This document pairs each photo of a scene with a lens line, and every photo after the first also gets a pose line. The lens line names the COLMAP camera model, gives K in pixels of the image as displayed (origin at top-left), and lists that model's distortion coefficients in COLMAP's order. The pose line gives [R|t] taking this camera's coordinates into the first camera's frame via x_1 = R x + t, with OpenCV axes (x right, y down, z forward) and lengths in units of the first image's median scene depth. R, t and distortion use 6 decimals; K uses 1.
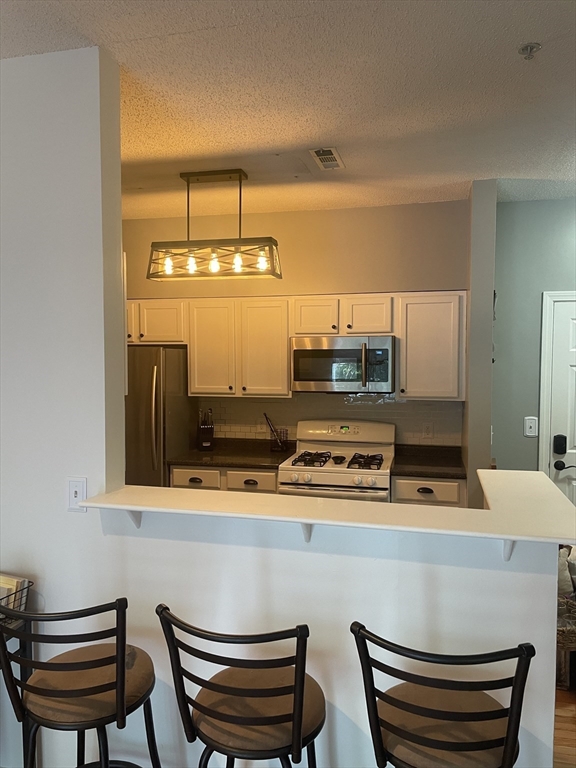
lens RADIAL K [[581.9, 0, 288.0], [0, 581.9, 384.0], [0, 0, 1]] dist [0.004021, 0.001949]
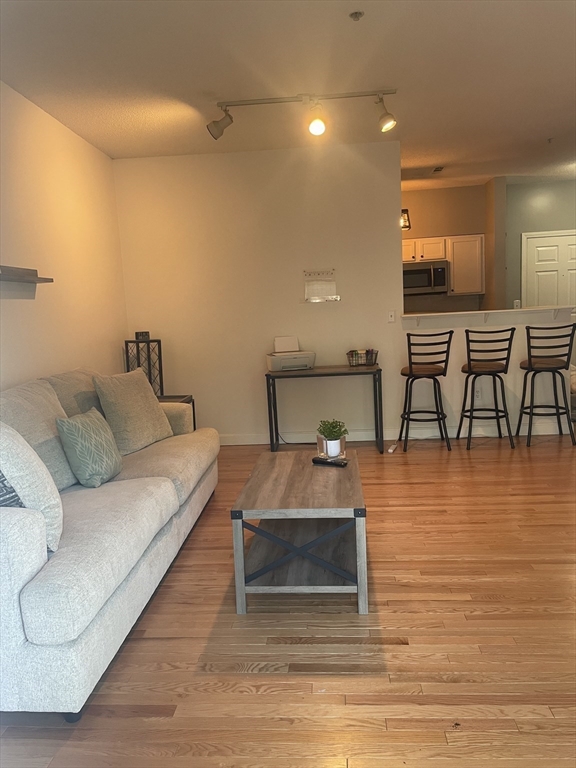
lens RADIAL K [[581.9, 0, 288.0], [0, 581.9, 384.0], [0, 0, 1]] dist [0.004021, 0.001949]
pose [[0.985606, -0.074020, 0.151993, -0.623460], [0.062606, 0.994941, 0.078562, 0.130018], [-0.157039, -0.067915, 0.985254, -0.759265]]
